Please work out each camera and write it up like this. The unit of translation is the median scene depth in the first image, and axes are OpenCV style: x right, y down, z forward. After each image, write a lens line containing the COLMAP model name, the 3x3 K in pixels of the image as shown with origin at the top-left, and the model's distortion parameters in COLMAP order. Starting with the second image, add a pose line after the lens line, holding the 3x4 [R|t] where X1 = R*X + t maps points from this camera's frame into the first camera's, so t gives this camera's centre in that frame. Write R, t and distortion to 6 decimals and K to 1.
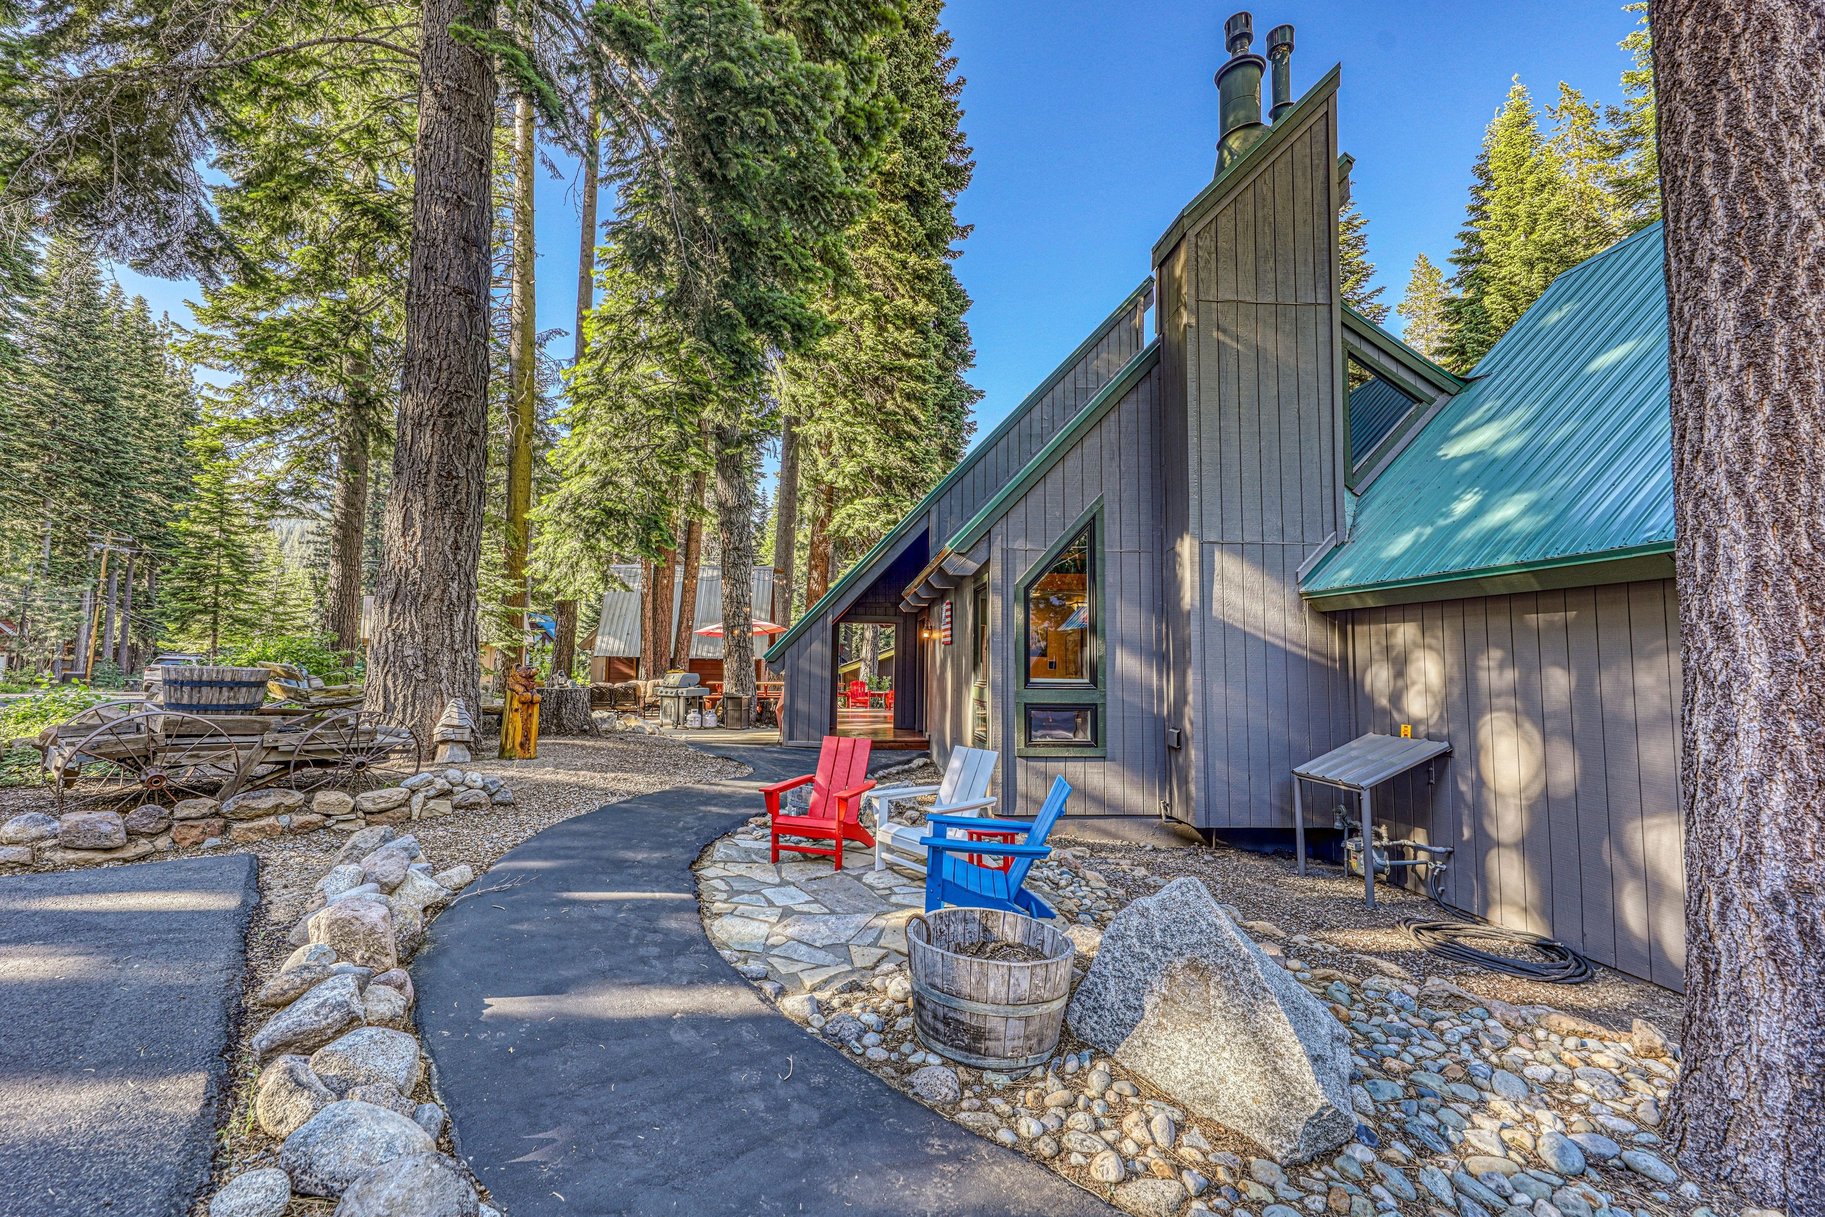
lens RADIAL K [[727.9, 0, 912.5], [0, 727.9, 608.5], [0, 0, 1]] dist [0.000028, -0.000196]
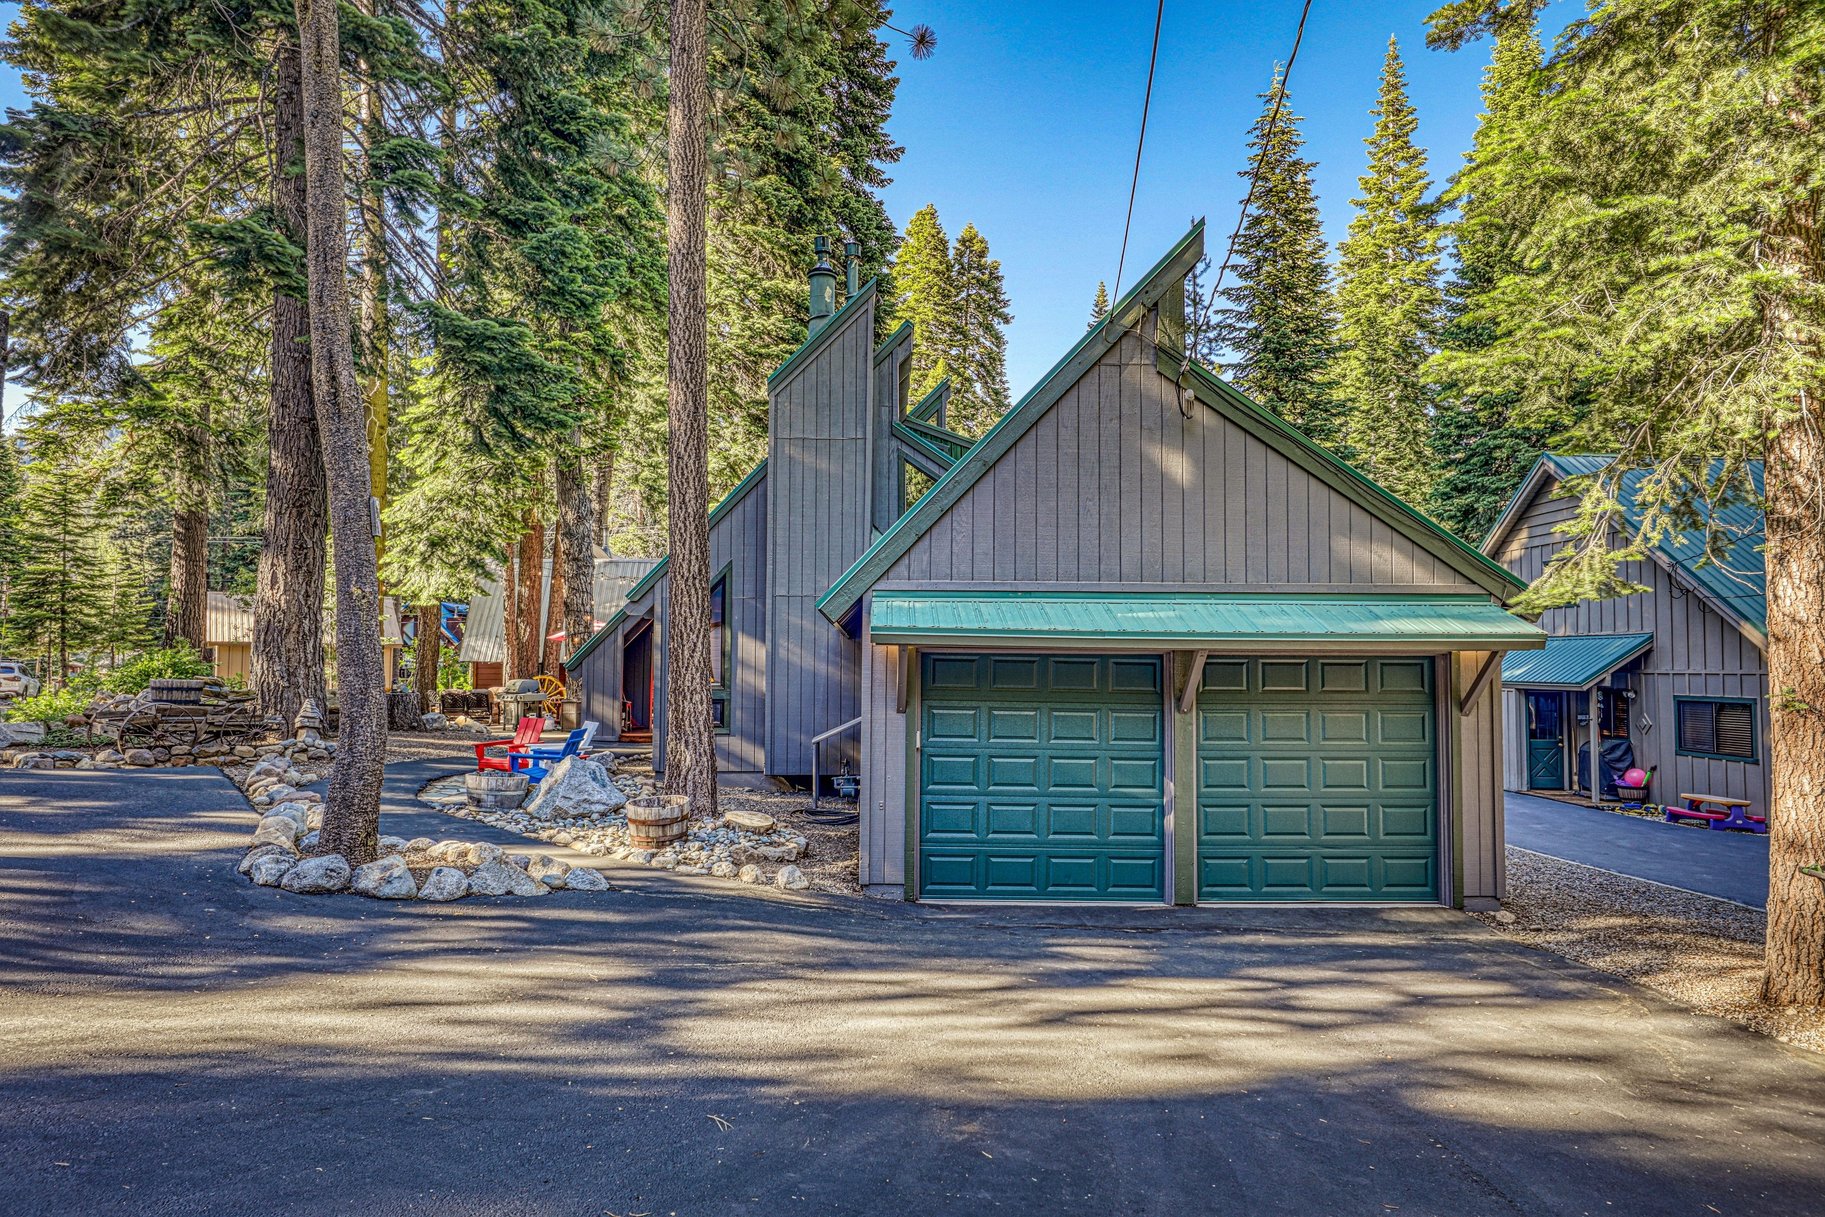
lens RADIAL K [[1009.1, 0, 912.8], [0, 1009.1, 613.6], [0, 0, 1]] dist [0.002203, 0.000422]
pose [[0.999701, -0.006838, -0.023468, 0.622726], [0.007466, 0.999613, 0.026788, -0.091804], [0.023276, -0.026955, 0.999366, -0.977940]]
